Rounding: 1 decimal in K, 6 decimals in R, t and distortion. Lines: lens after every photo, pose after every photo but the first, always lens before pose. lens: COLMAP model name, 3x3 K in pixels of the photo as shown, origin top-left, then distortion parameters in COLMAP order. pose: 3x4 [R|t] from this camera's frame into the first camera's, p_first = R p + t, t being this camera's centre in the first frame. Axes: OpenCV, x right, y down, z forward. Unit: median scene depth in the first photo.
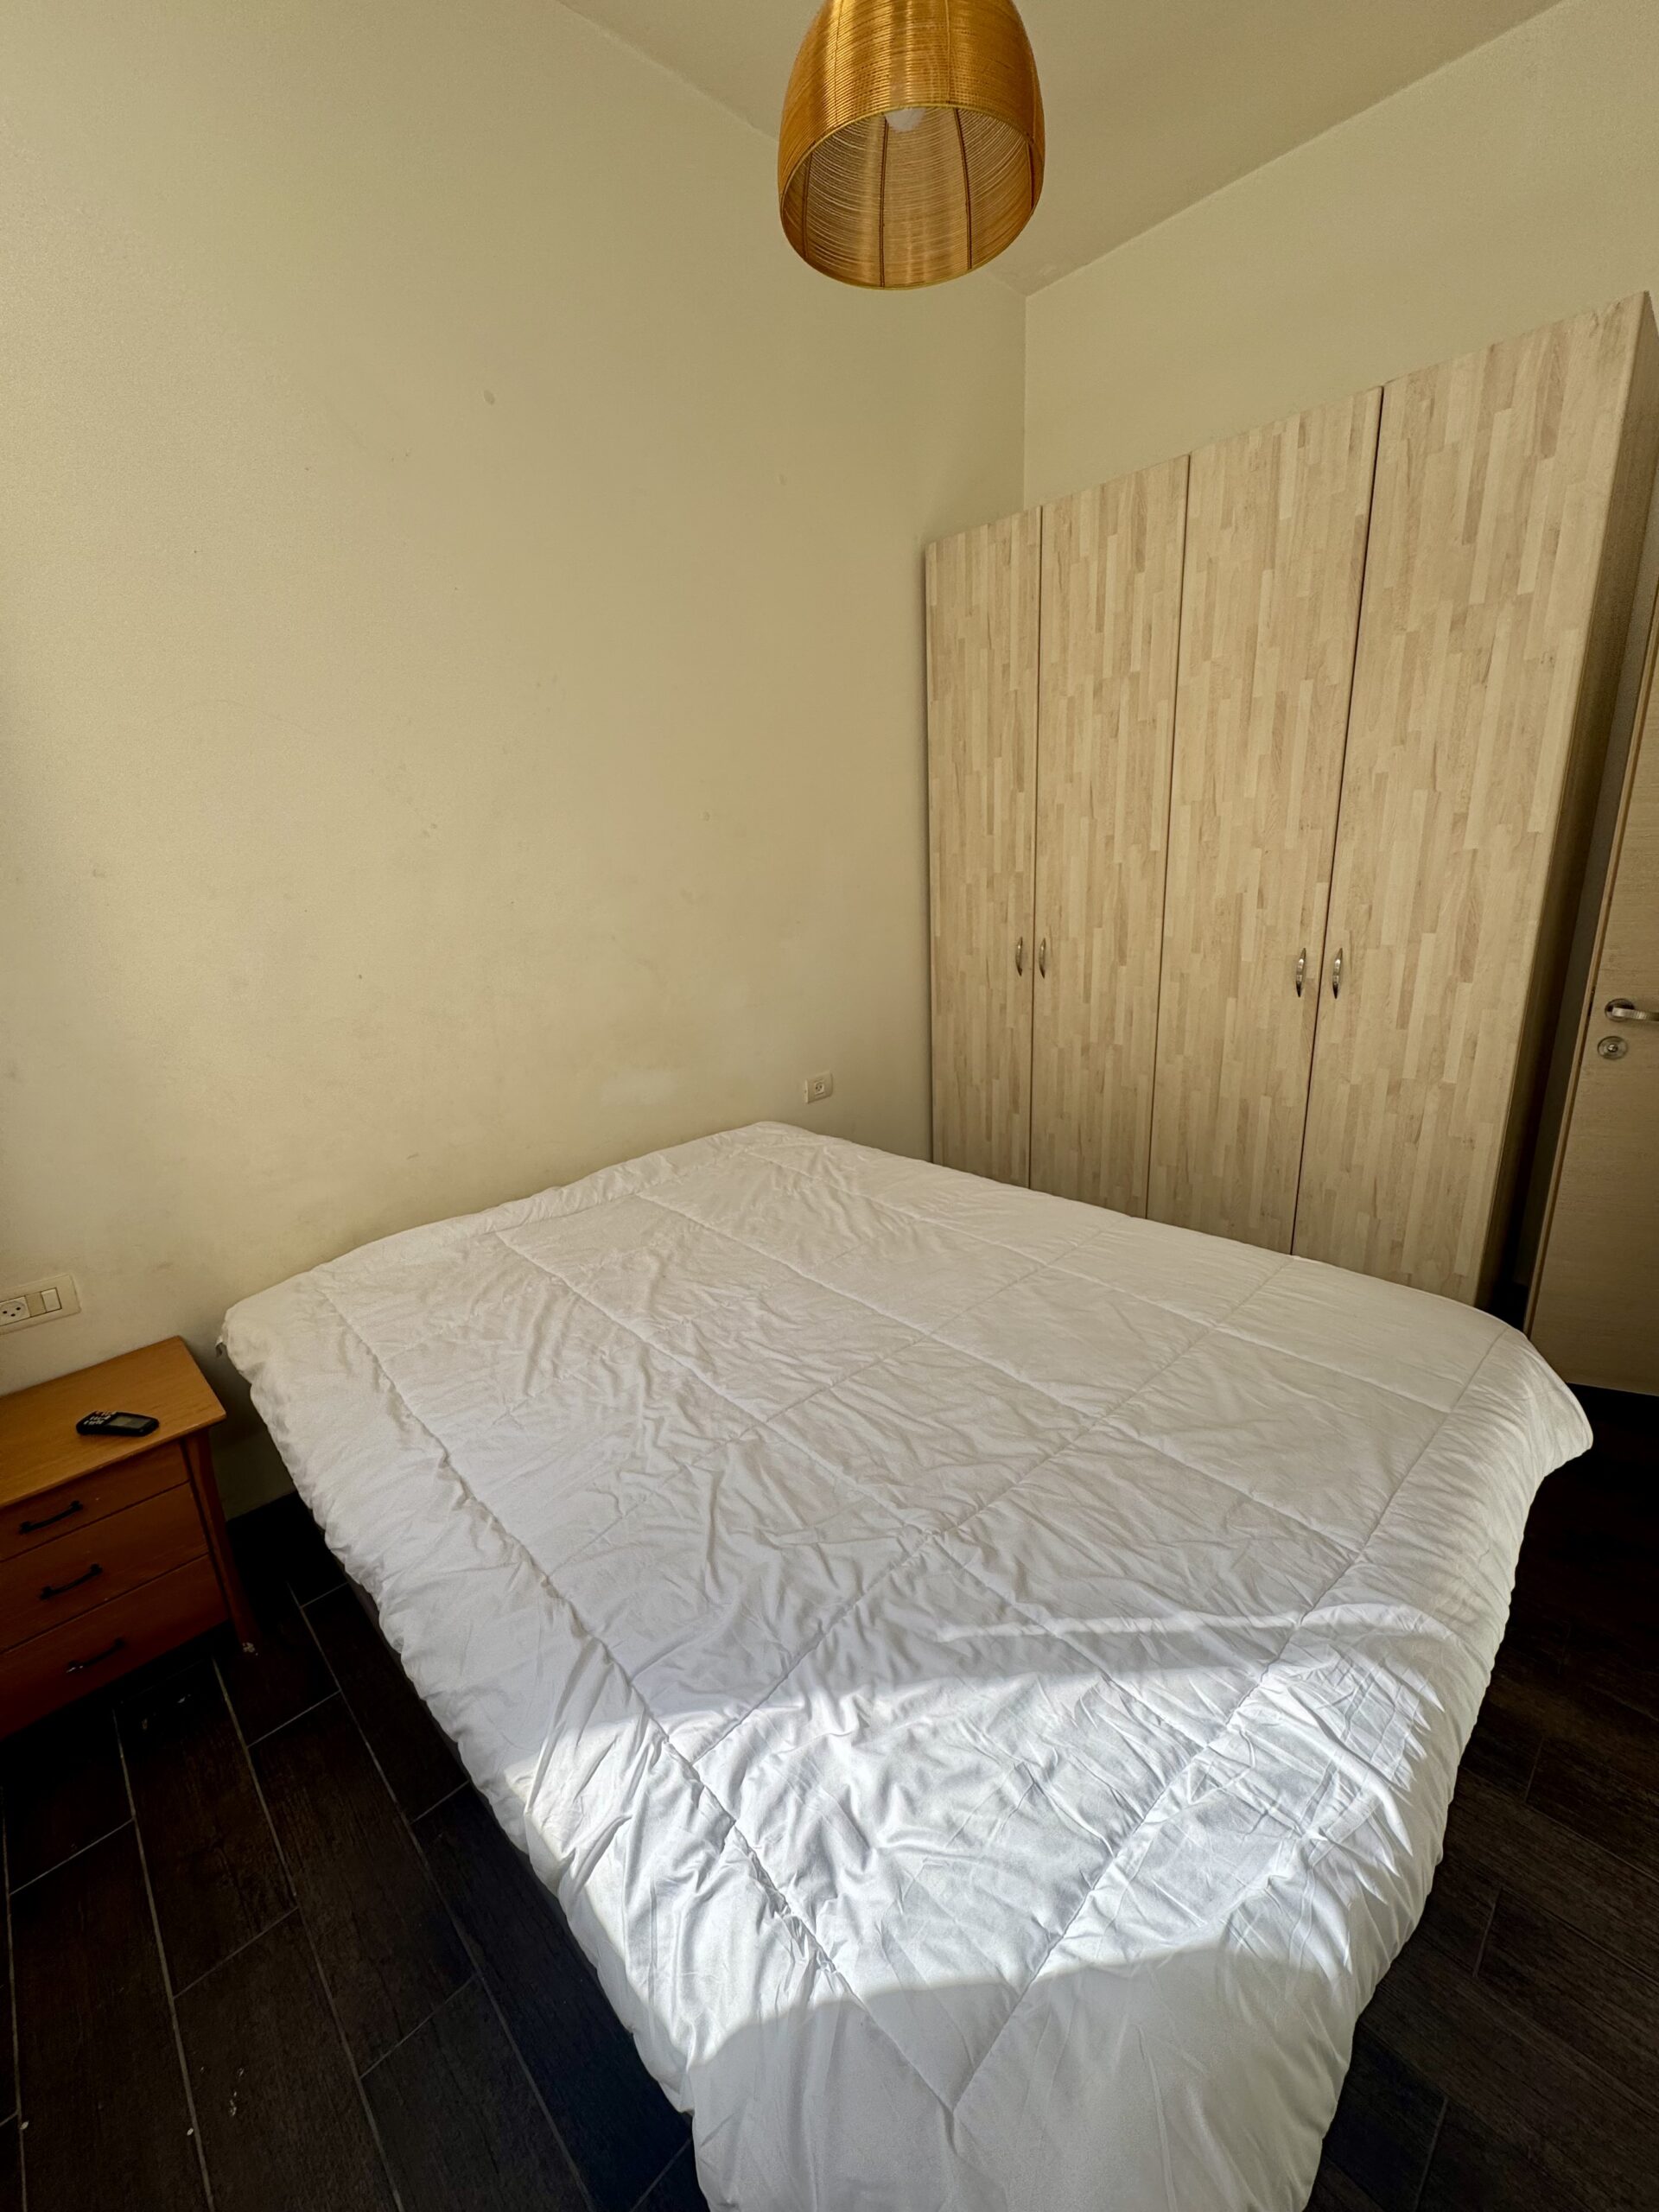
lens RADIAL K [[882.4, 0, 829.5], [0, 882.4, 1106.0], [0, 0, 1]] dist [-0.000192, 0.000057]
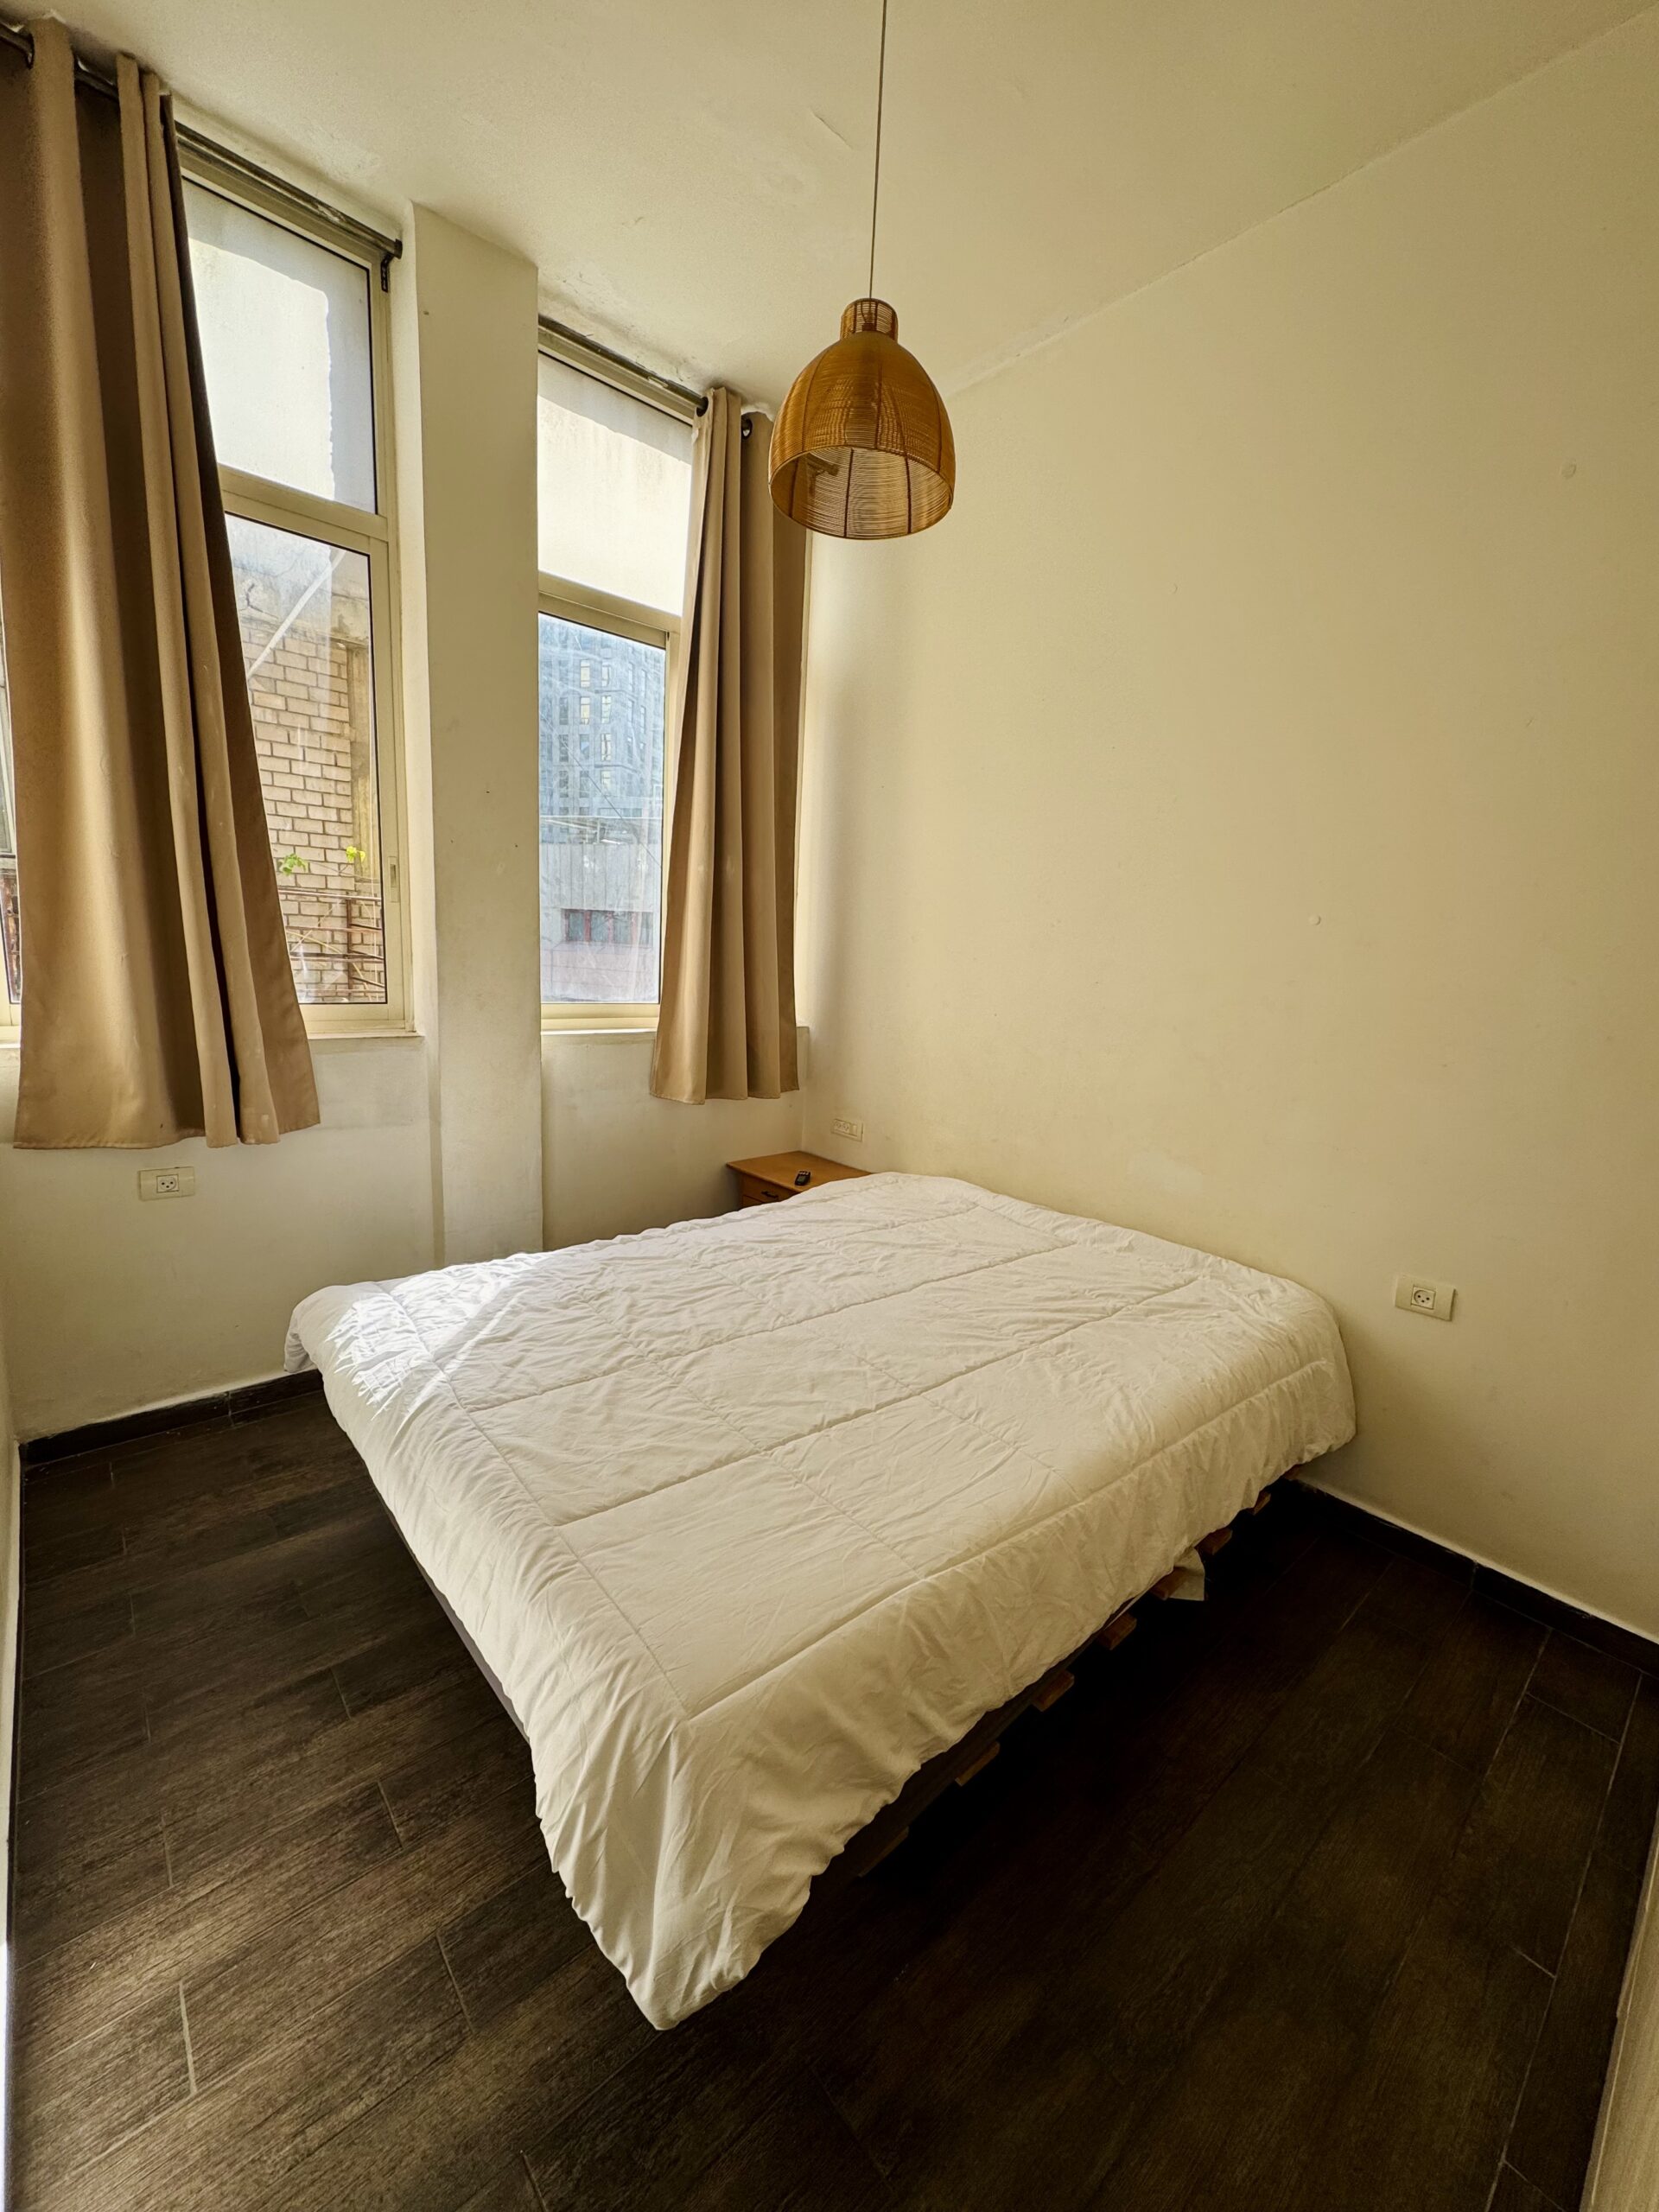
lens RADIAL K [[882.4, 0, 829.5], [0, 882.4, 1106.0], [0, 0, 1]] dist [-0.000192, 0.000057]
pose [[-0.050479, 0.227622, -0.972440, 1.010066], [-0.324296, 0.917186, 0.231522, -0.261452], [0.944608, 0.327045, 0.027518, 0.735859]]
